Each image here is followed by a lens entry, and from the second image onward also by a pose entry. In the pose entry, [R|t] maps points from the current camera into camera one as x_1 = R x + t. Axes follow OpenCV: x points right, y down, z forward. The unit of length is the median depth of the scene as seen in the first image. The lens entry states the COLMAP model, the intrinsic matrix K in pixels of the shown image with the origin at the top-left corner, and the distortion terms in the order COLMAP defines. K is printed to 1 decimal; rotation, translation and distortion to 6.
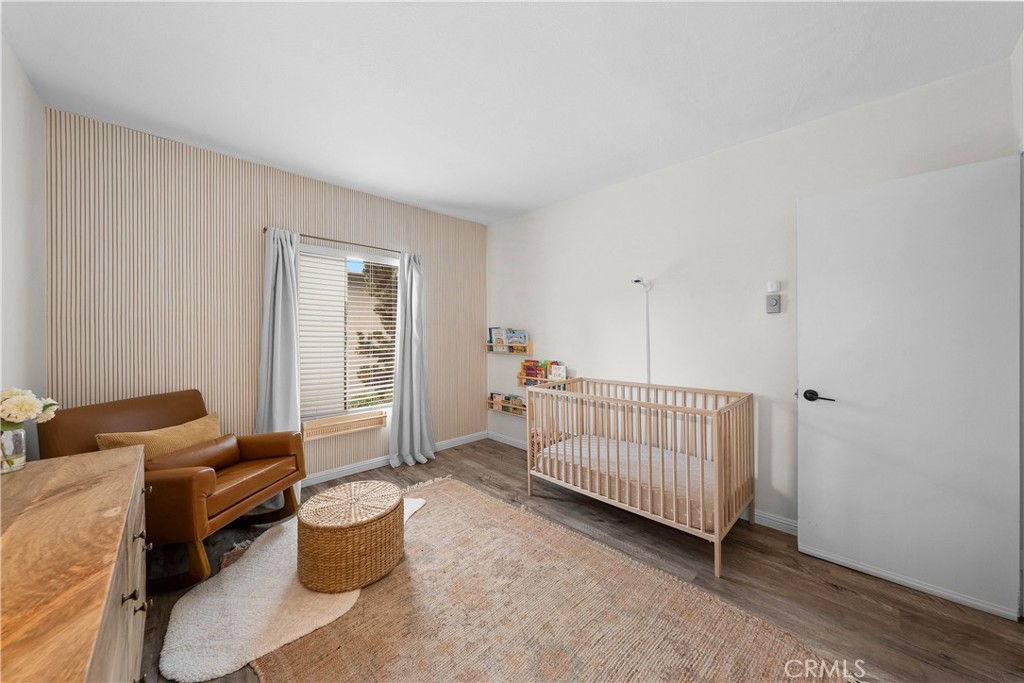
lens RADIAL K [[356.5, 0, 517.6], [0, 356.5, 330.7], [0, 0, 1]] dist [-0.001079, -0.000063]
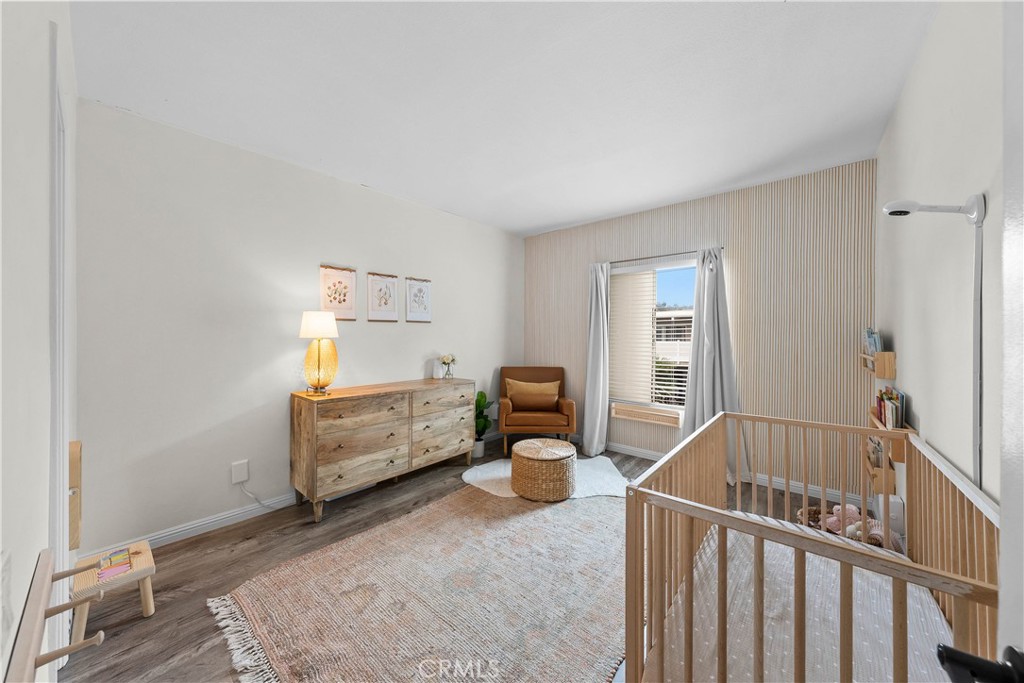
lens RADIAL K [[351.8, 0, 512.5], [0, 351.8, 337.5], [0, 0, 1]] dist [-0.002249, -0.000095]
pose [[0.093378, 0.009356, -0.995587, 0.931928], [-0.000941, 0.999956, 0.009309, 0.001883], [0.995630, 0.000068, 0.093382, 0.687667]]
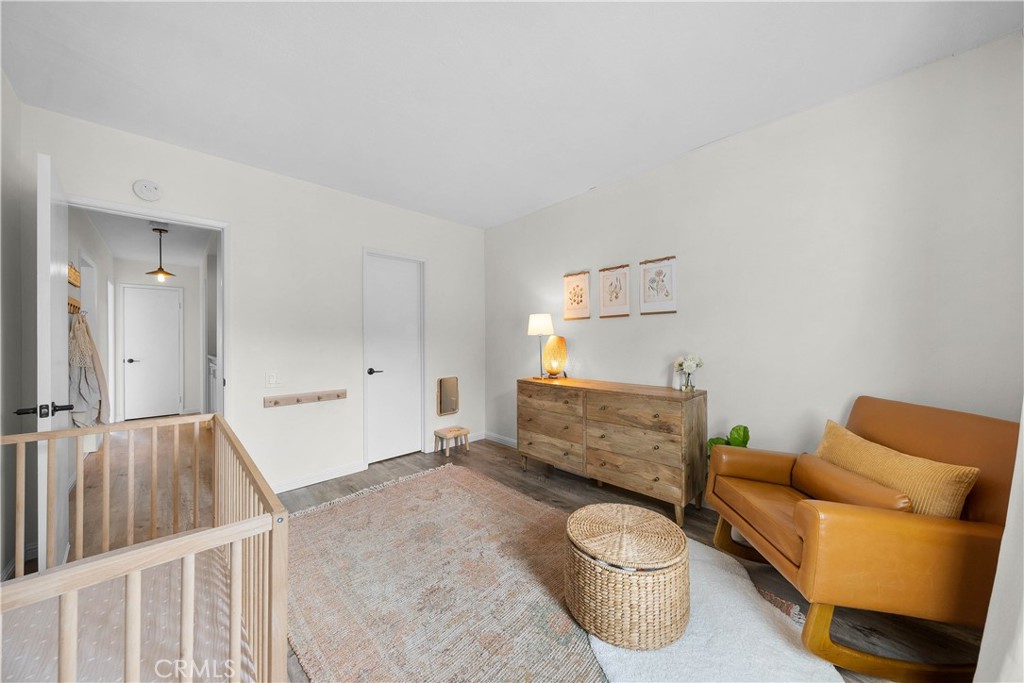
lens RADIAL K [[351.8, 0, 512.5], [0, 351.8, 337.5], [0, 0, 1]] dist [-0.002249, -0.000095]
pose [[-0.999939, 0.010982, 0.001354, -0.198752], [0.010972, 0.999917, -0.006809, 0.037043], [-0.001429, -0.006794, -0.999976, 1.701272]]
